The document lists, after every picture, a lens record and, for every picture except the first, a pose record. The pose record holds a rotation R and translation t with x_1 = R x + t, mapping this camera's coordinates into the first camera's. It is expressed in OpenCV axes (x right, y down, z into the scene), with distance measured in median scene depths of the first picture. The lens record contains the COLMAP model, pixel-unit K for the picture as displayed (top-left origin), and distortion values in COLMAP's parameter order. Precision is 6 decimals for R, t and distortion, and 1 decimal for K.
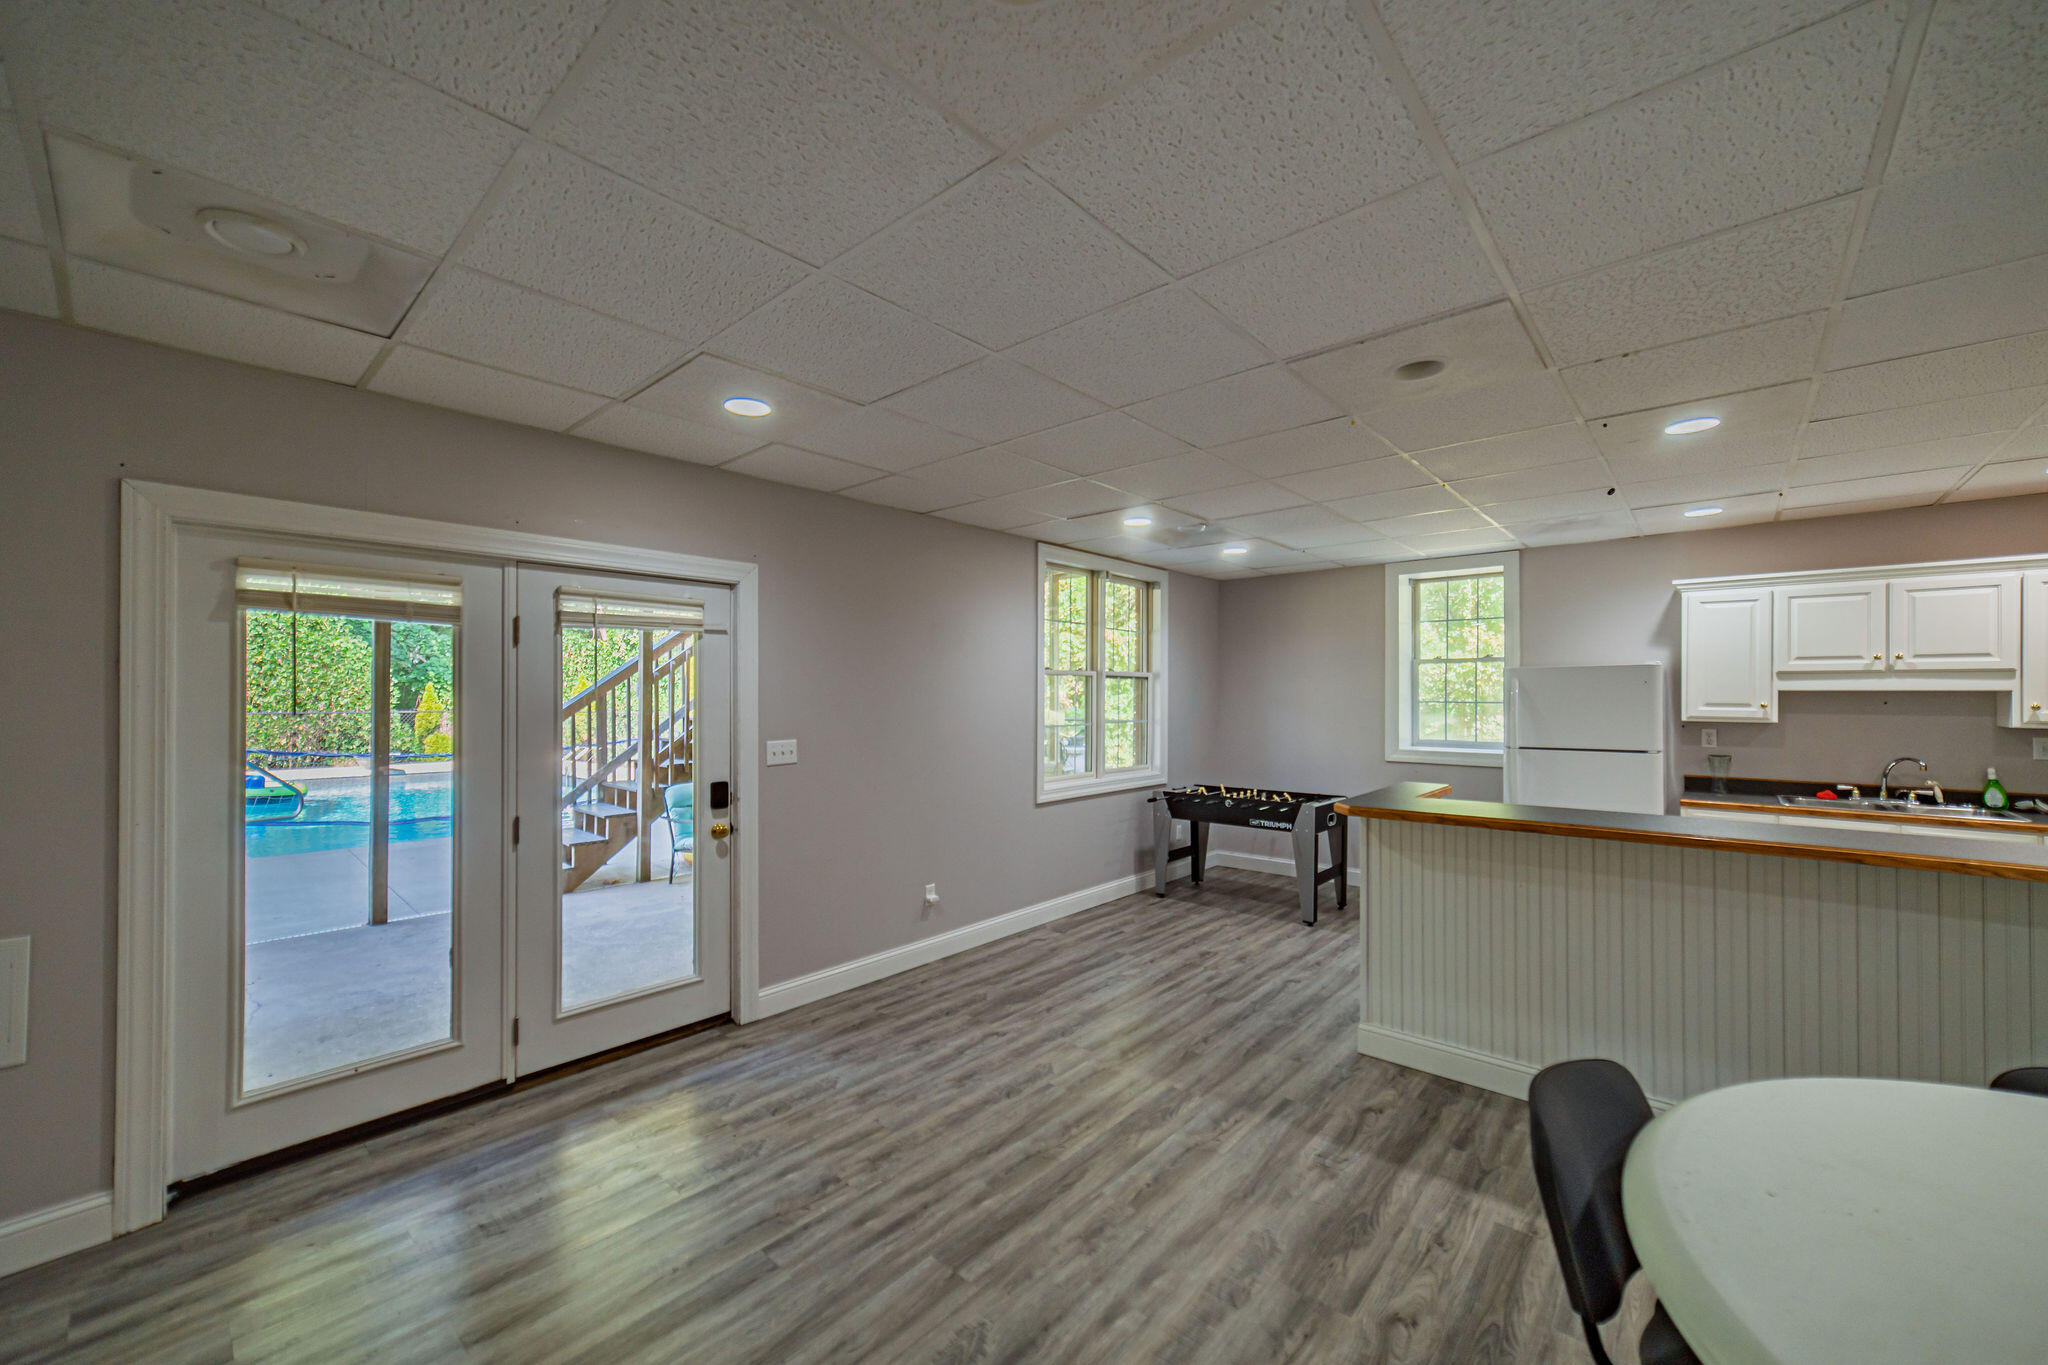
lens RADIAL K [[798.4, 0, 1032.4], [0, 798.4, 695.9], [0, 0, 1]] dist [-0.001225, -0.000119]
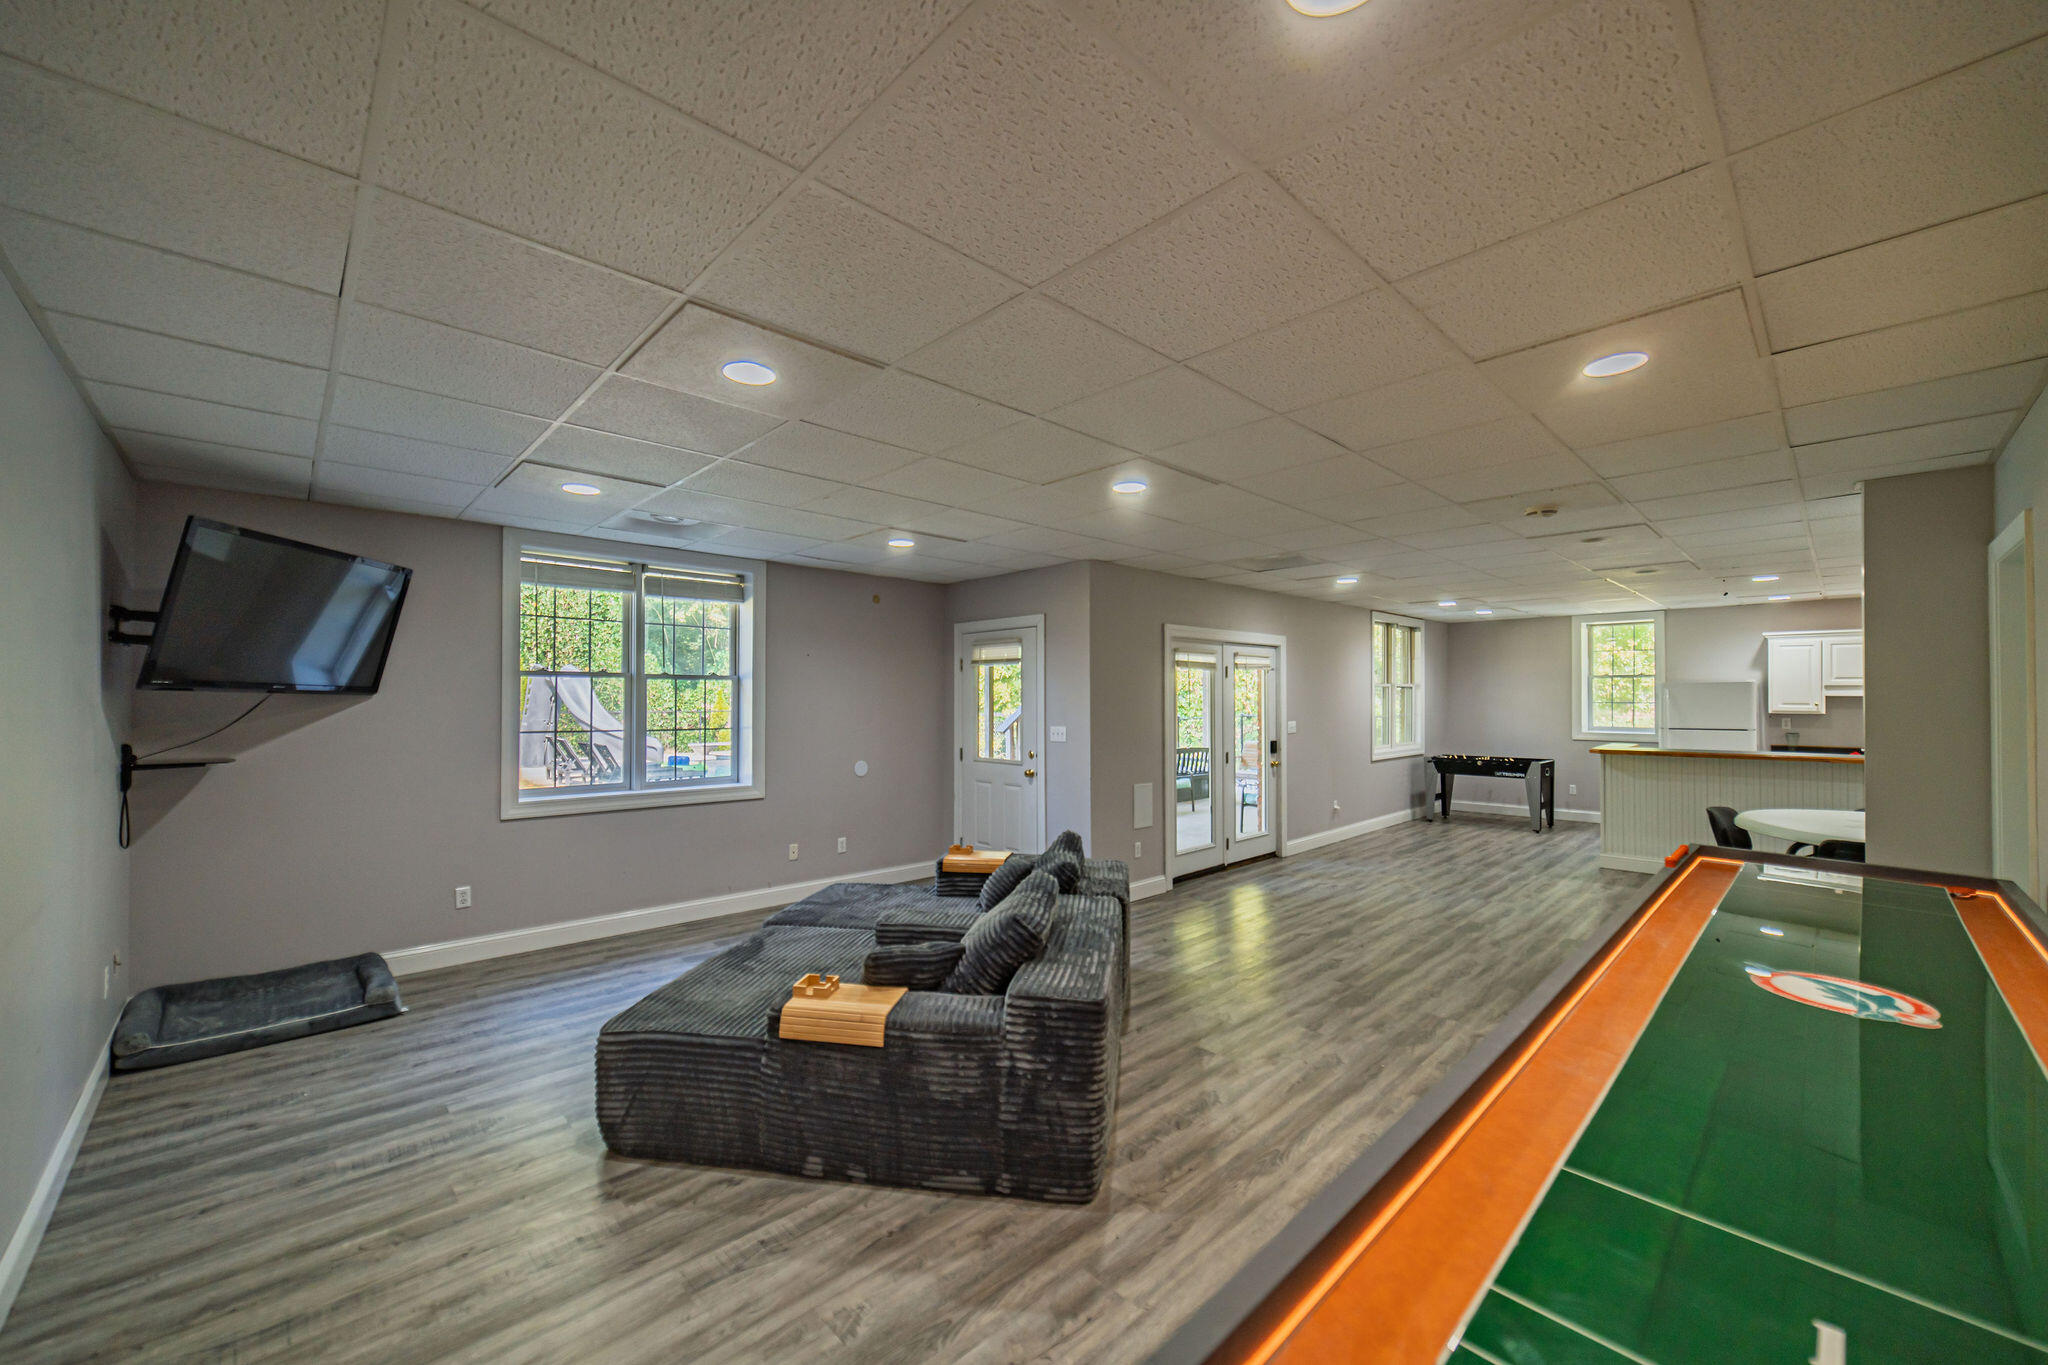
lens RADIAL K [[798.4, 0, 1023.3], [0, 798.4, 689.7], [0, 0, 1]] dist [-0.001225, -0.000119]
pose [[0.996307, -0.001929, -0.085839, -0.670488], [0.001166, 0.999959, -0.008936, -0.006396], [0.085853, 0.008802, 0.996269, -0.891181]]
